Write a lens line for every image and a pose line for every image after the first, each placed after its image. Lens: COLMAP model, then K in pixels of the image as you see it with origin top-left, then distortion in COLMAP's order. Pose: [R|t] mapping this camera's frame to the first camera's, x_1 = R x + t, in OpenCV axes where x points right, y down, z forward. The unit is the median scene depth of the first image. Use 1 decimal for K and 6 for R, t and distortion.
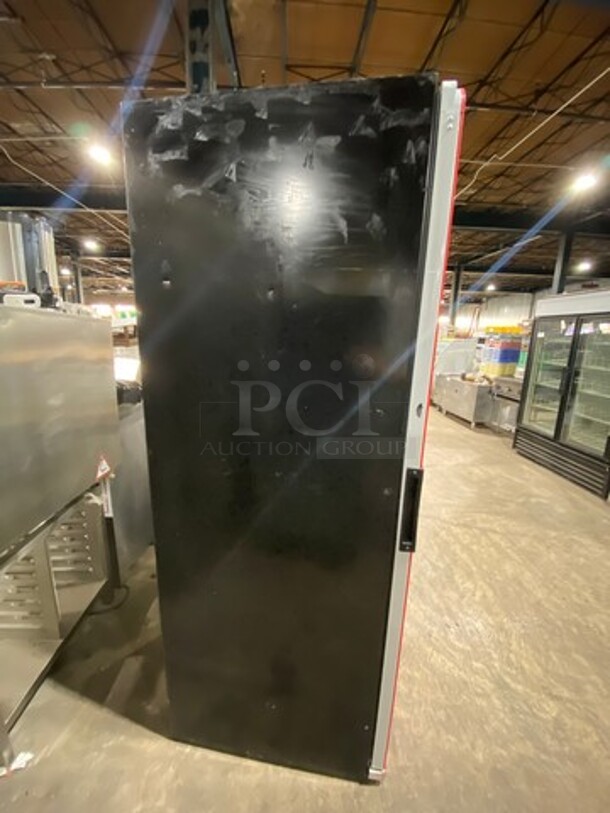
lens RADIAL K [[330.4, 0, 305.0], [0, 330.4, 406.5], [0, 0, 1]] dist [-0.001782, -0.000552]
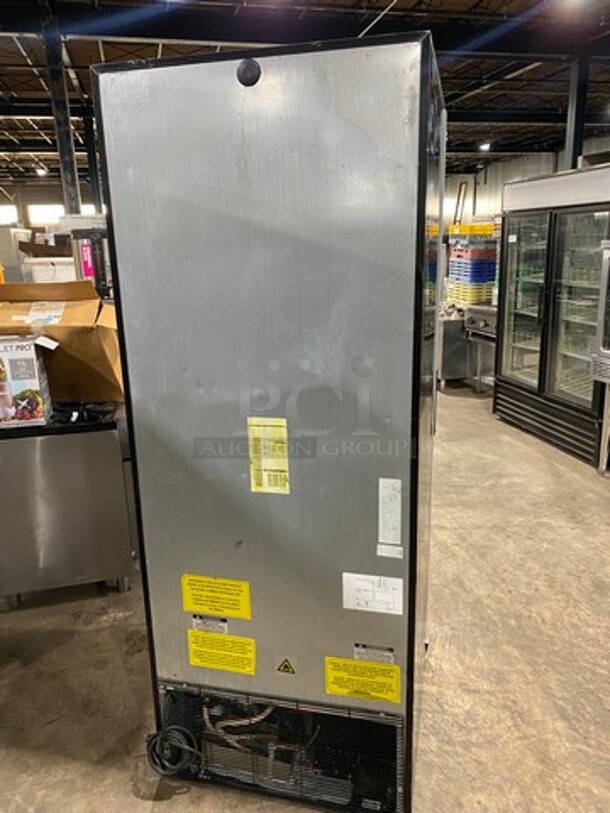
lens RADIAL K [[616.2, 0, 303.6], [0, 616.2, 385.4], [0, 0, 1]] dist [0.061229, 0.004763]
pose [[0.977071, -0.101406, 0.187216, 0.047247], [0.098911, 0.994839, 0.022646, 0.009575], [-0.188546, -0.003609, 0.982058, -0.202185]]
